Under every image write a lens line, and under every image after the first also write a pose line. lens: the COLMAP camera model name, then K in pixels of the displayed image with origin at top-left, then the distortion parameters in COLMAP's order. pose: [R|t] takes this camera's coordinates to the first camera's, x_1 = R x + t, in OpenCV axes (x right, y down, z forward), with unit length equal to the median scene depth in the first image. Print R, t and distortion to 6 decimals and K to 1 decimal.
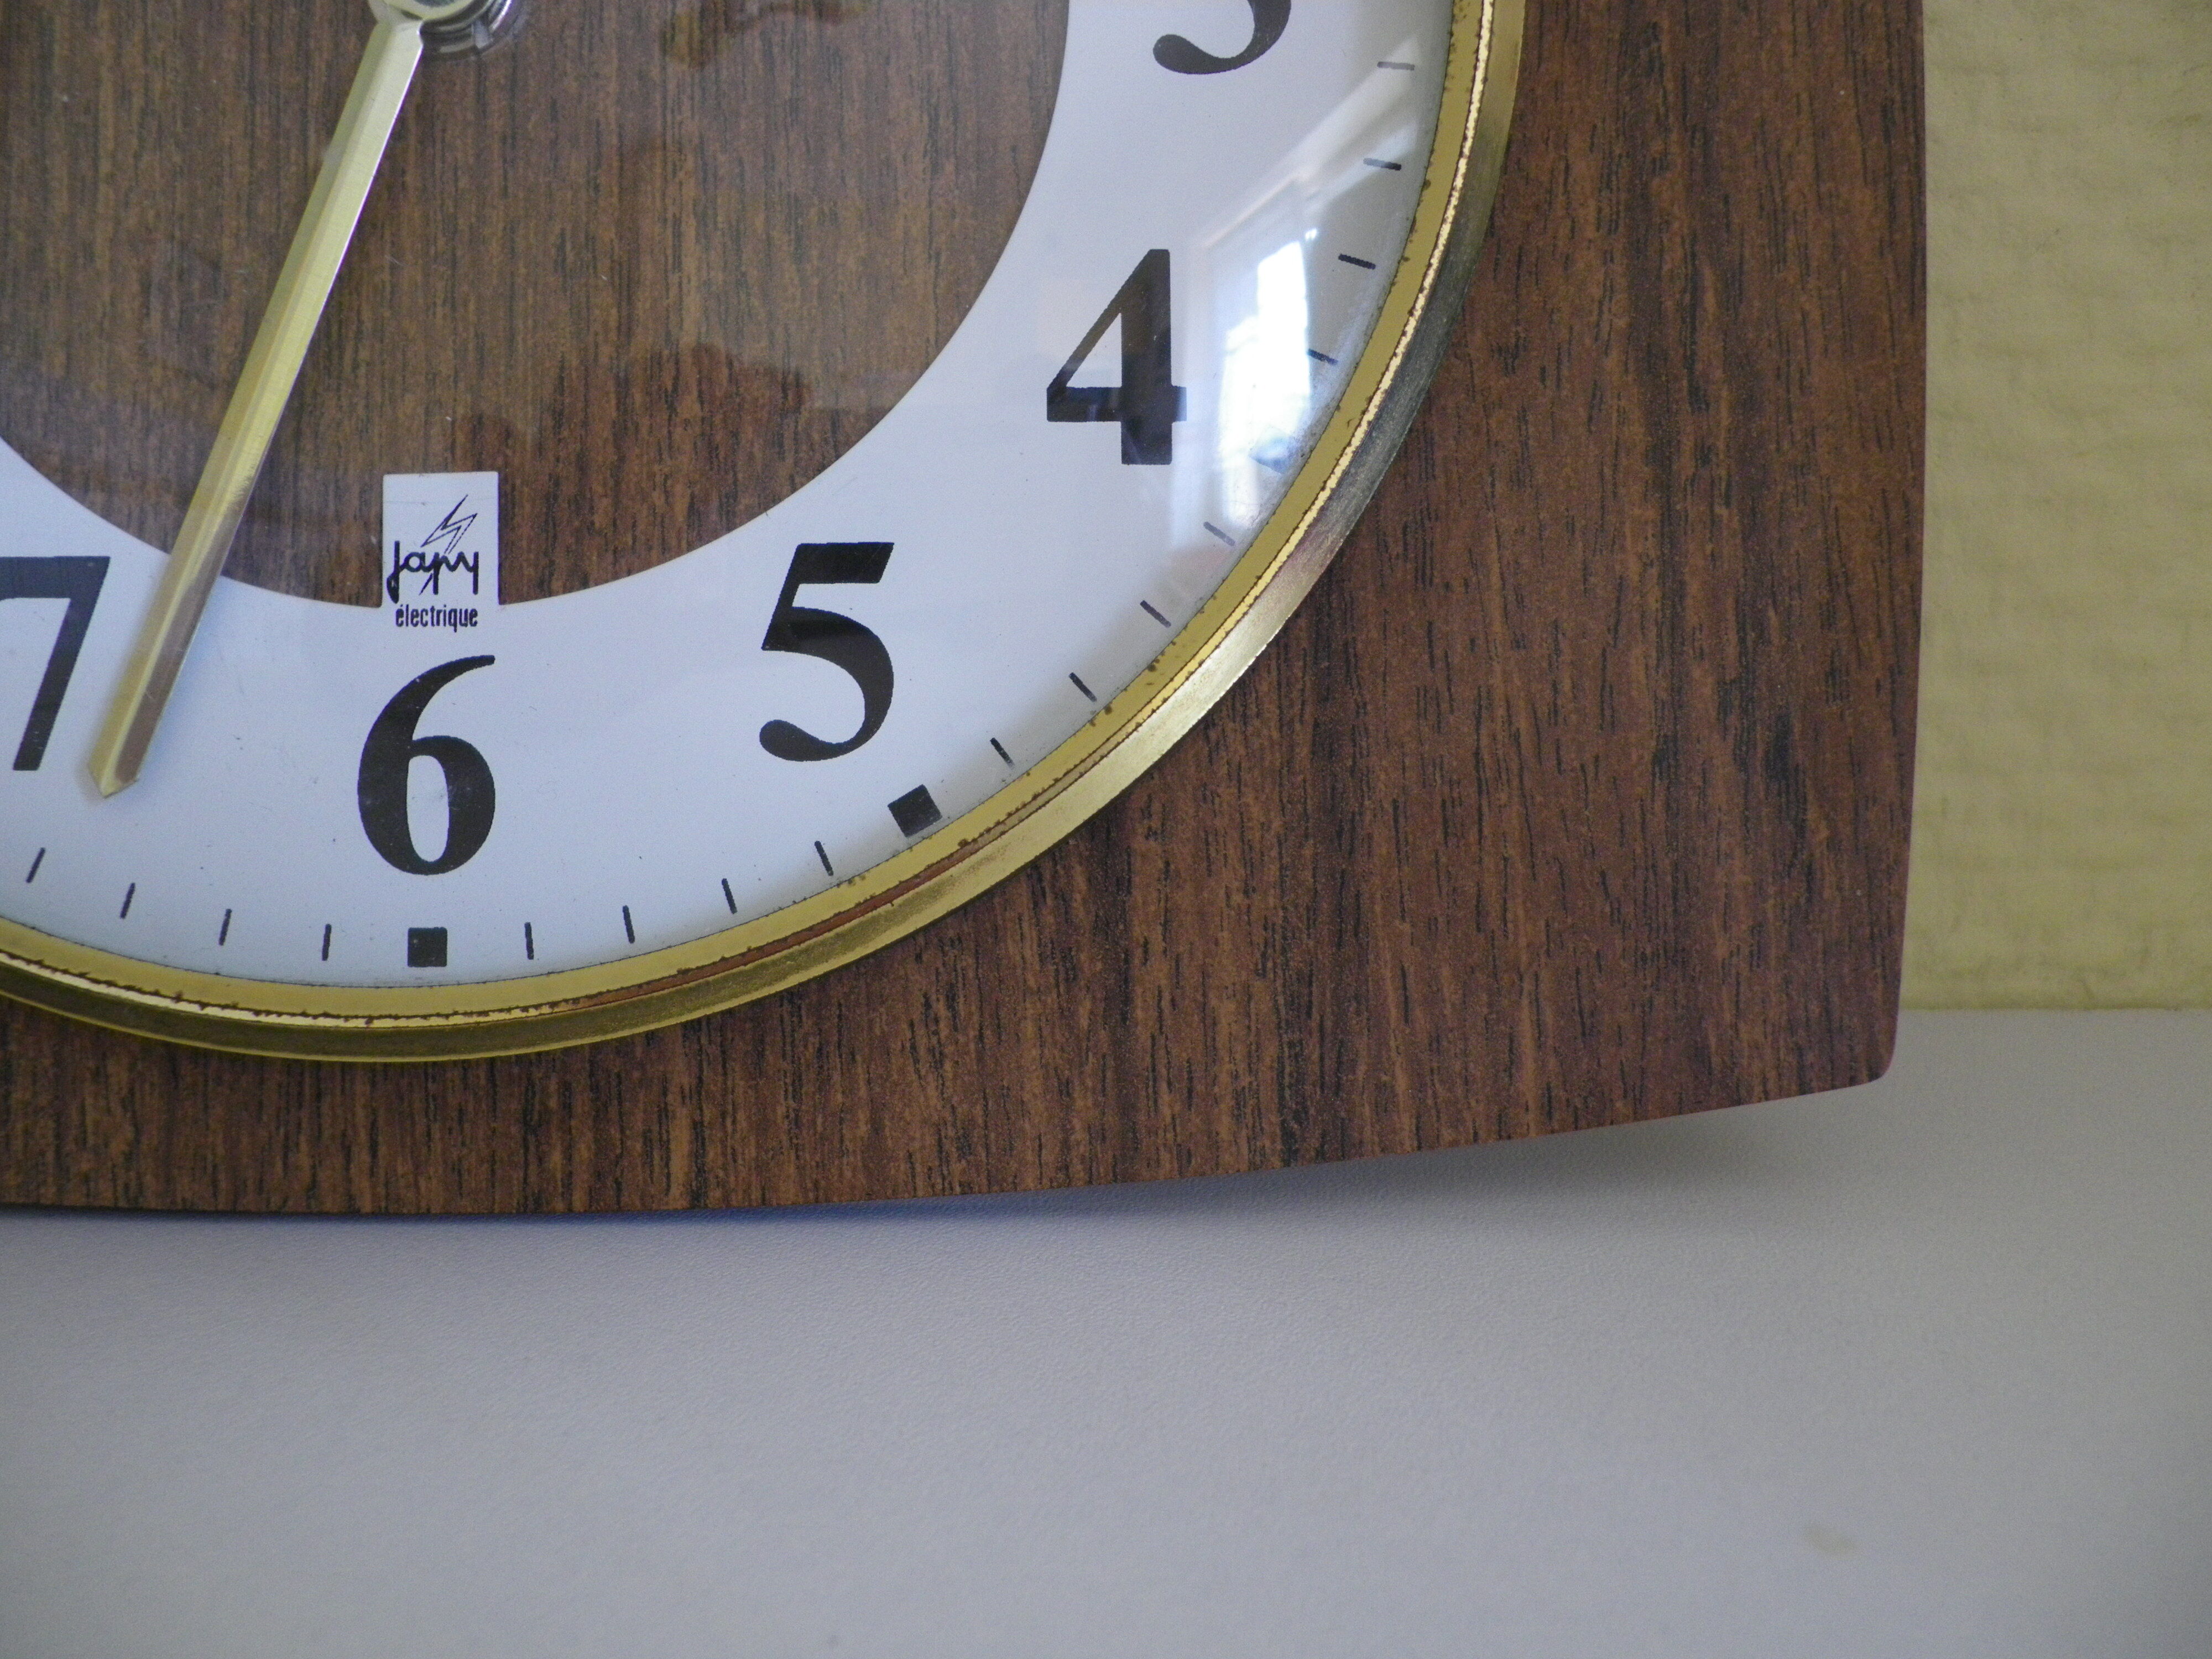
lens RADIAL K [[1682.1, 0, 1100.1], [0, 1682.1, 821.2], [0, 0, 1]] dist [-0.001632, 0.007251]
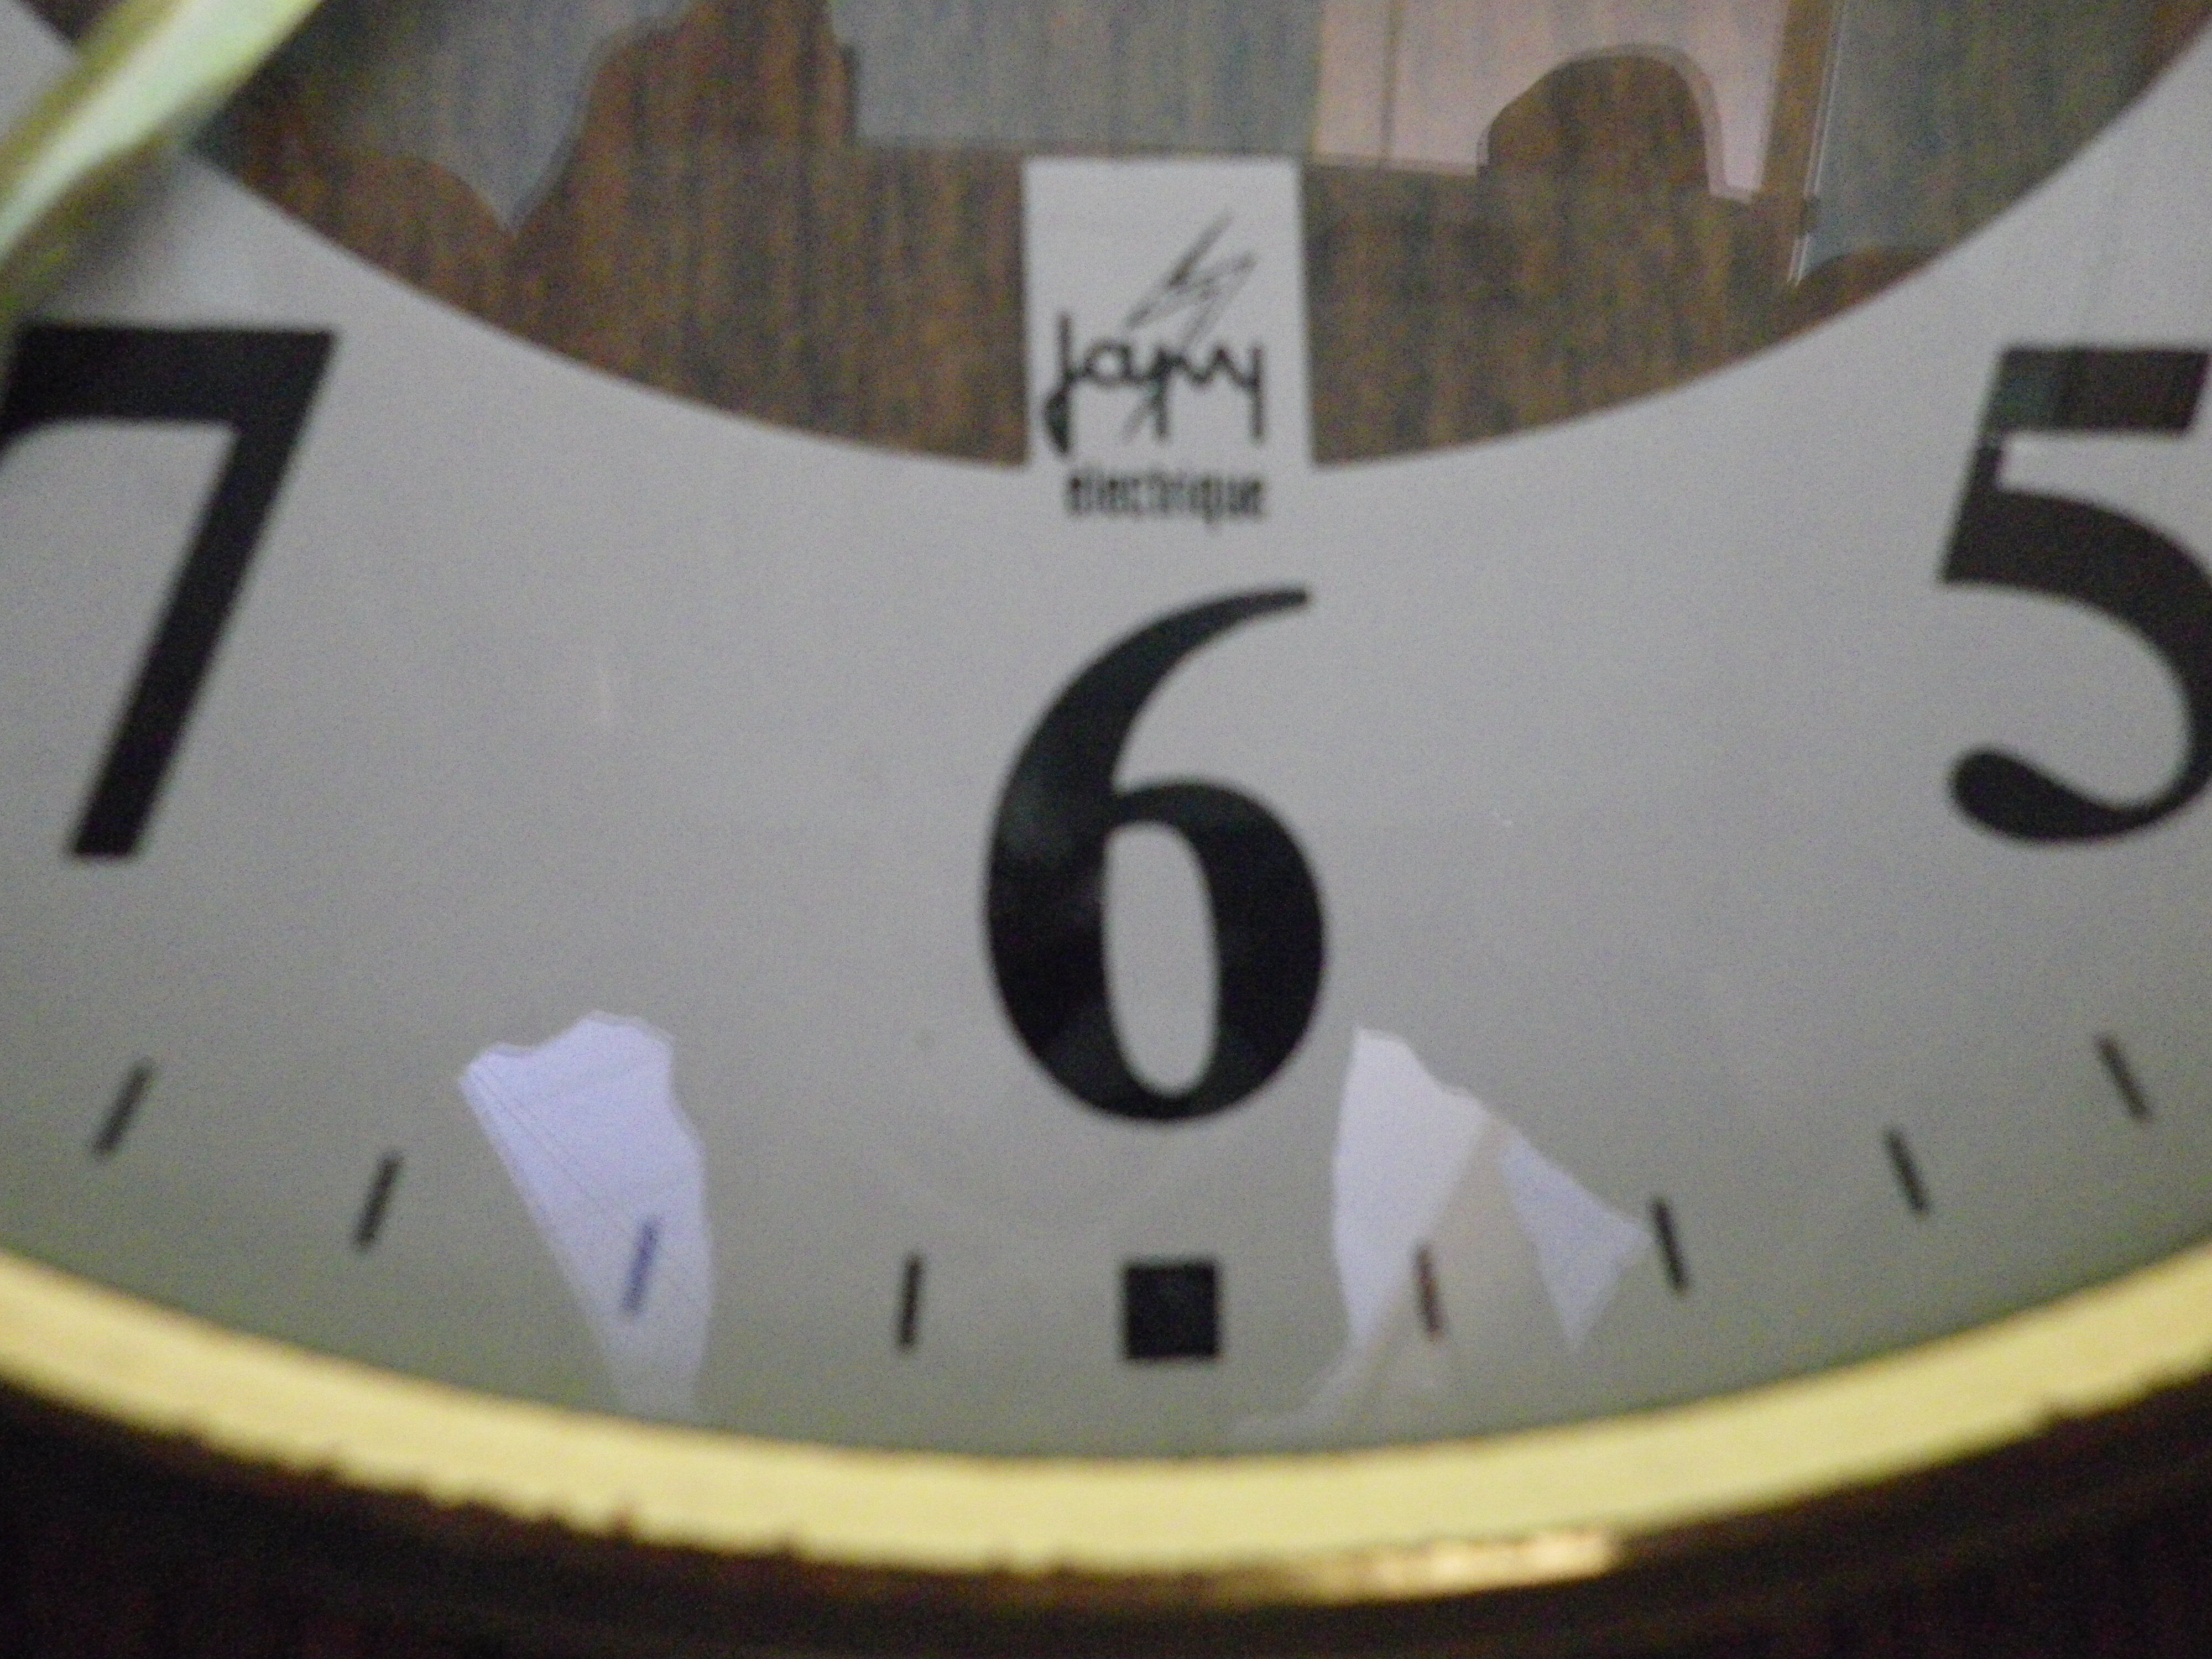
lens RADIAL K [[1682.1, 0, 1118.9], [0, 1682.1, 820.1], [0, 0, 1]] dist [-0.001632, 0.007251]
pose [[0.995174, 0.003816, 0.098049, -0.448724], [0.002836, 0.997707, -0.067620, -0.013440], [-0.098082, 0.067572, 0.992882, 0.598860]]
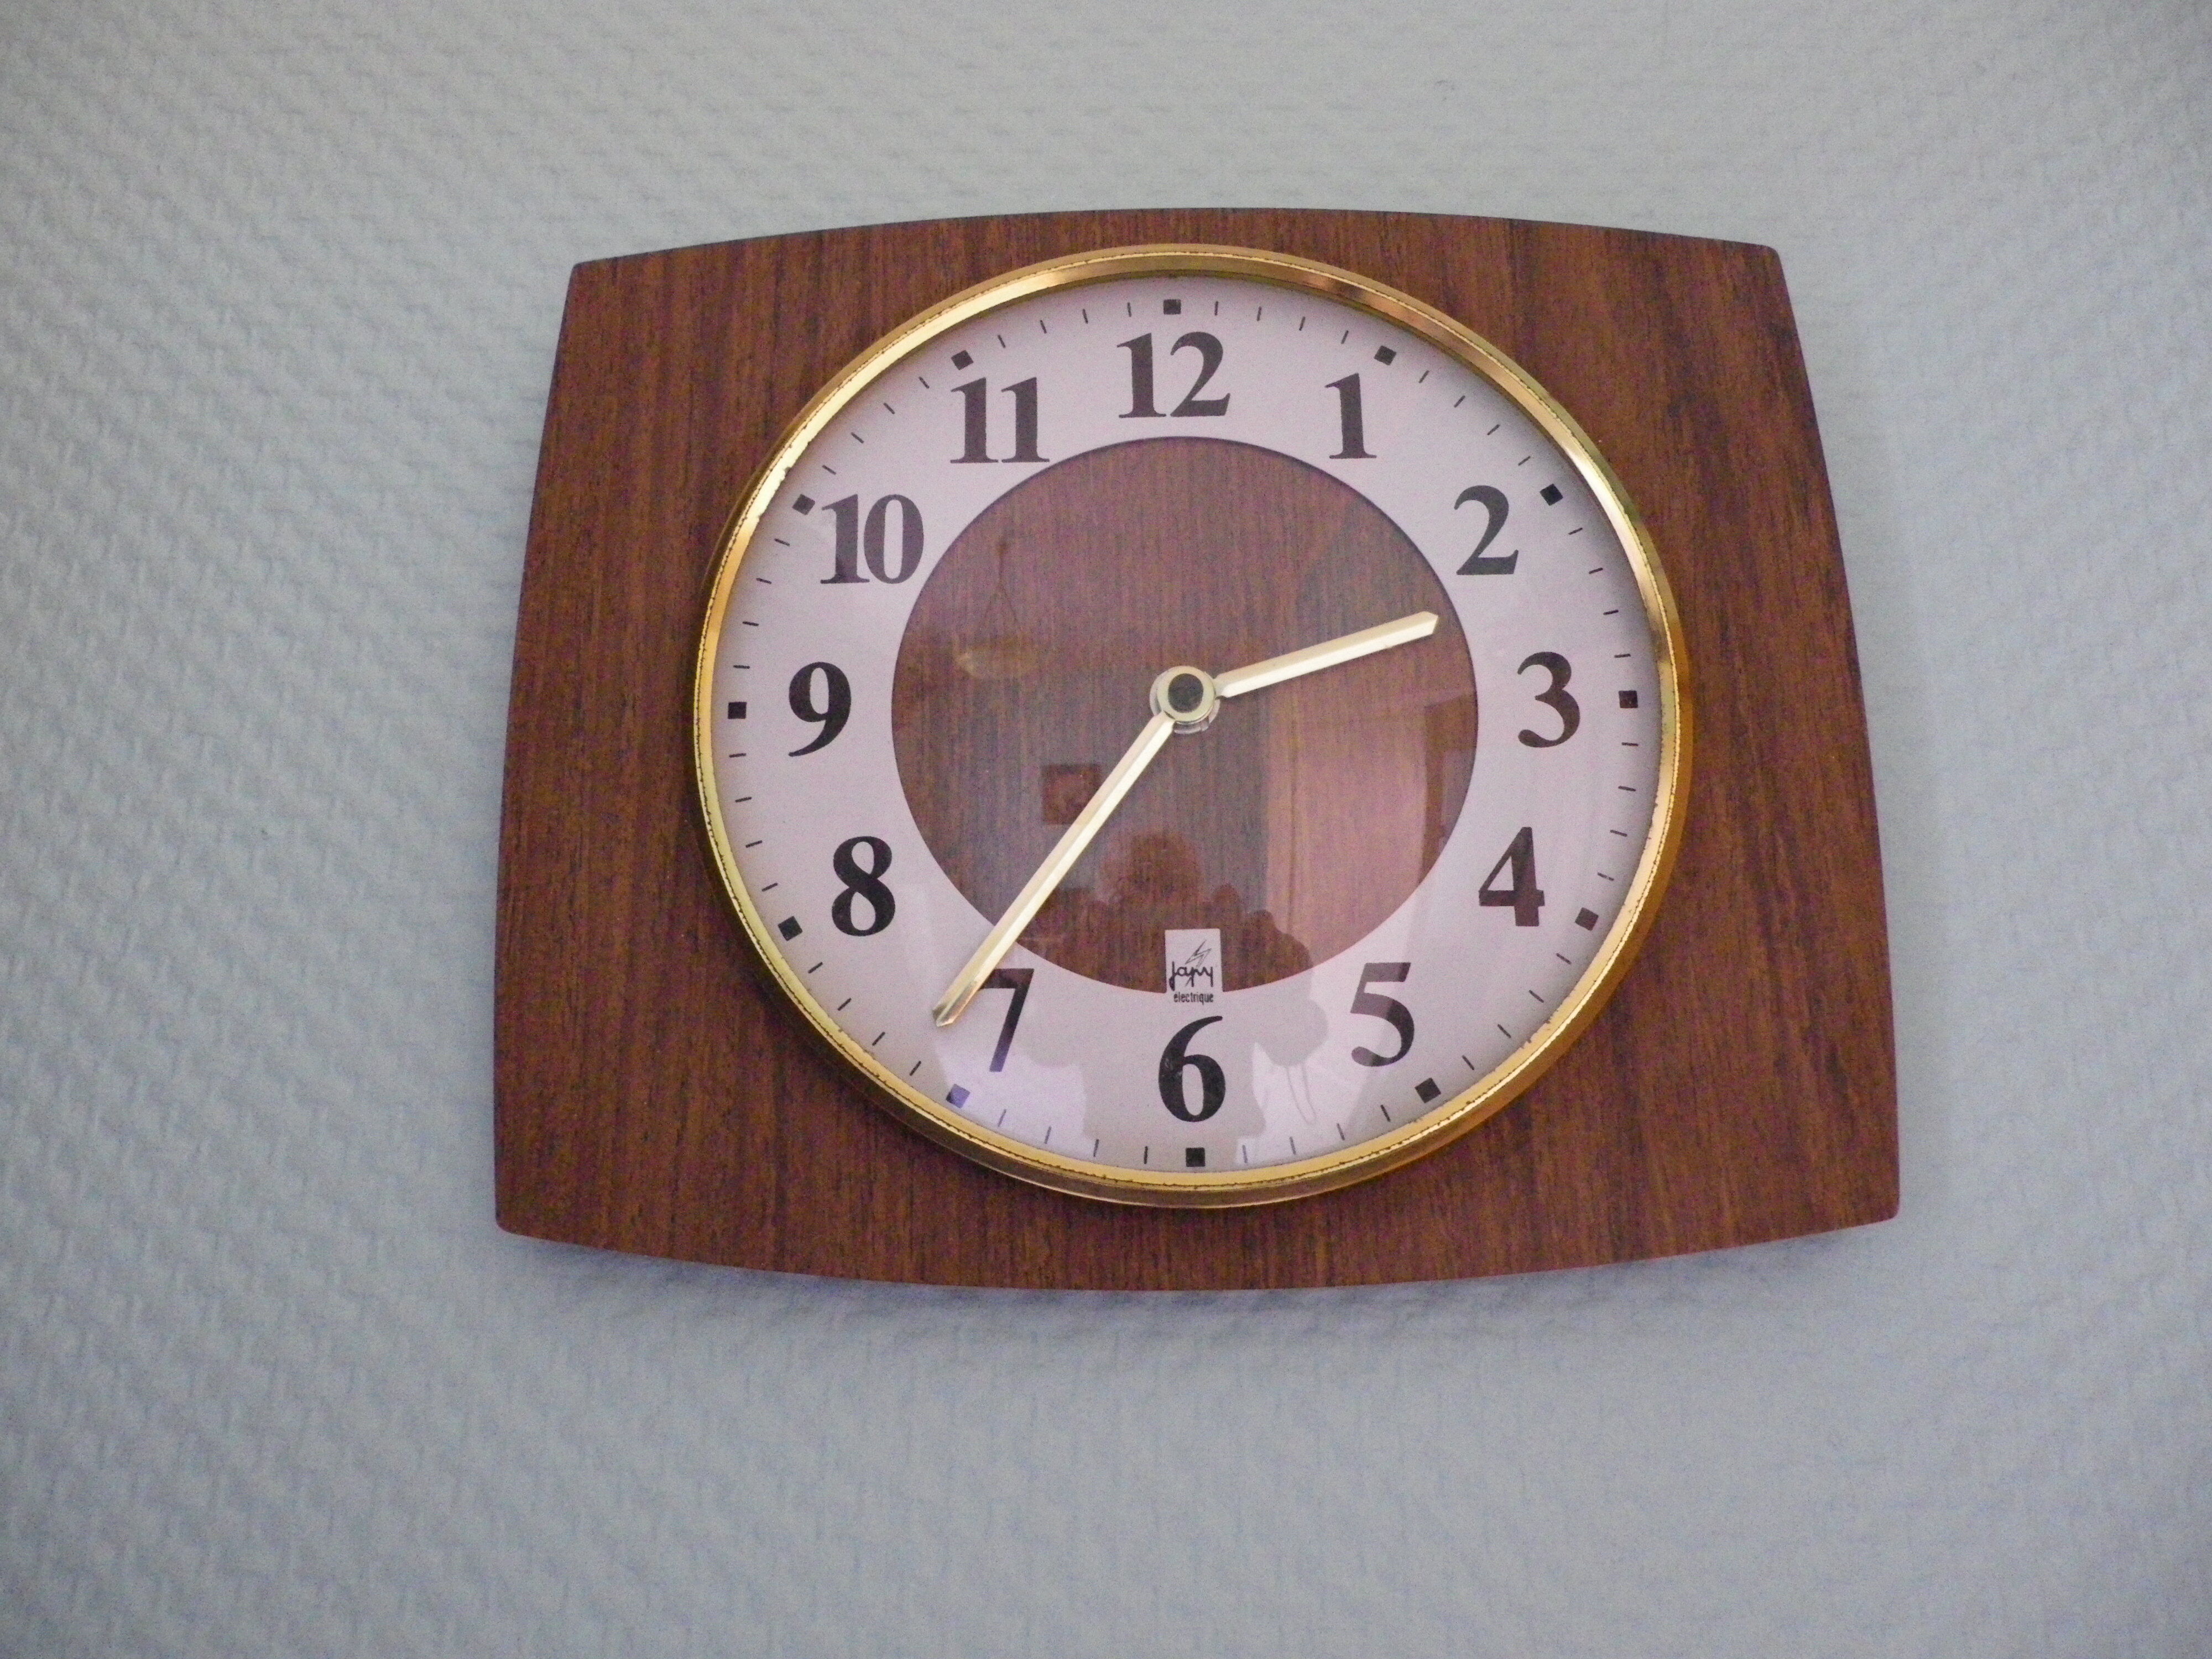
lens RADIAL K [[1682.1, 0, 1111.4], [0, 1682.1, 827.6], [0, 0, 1]] dist [-0.001632, 0.007251]
pose [[0.999603, 0.002586, 0.028054, -0.559233], [0.002996, 0.980374, -0.197126, 0.084237], [-0.028013, 0.197132, 0.979977, -1.100091]]
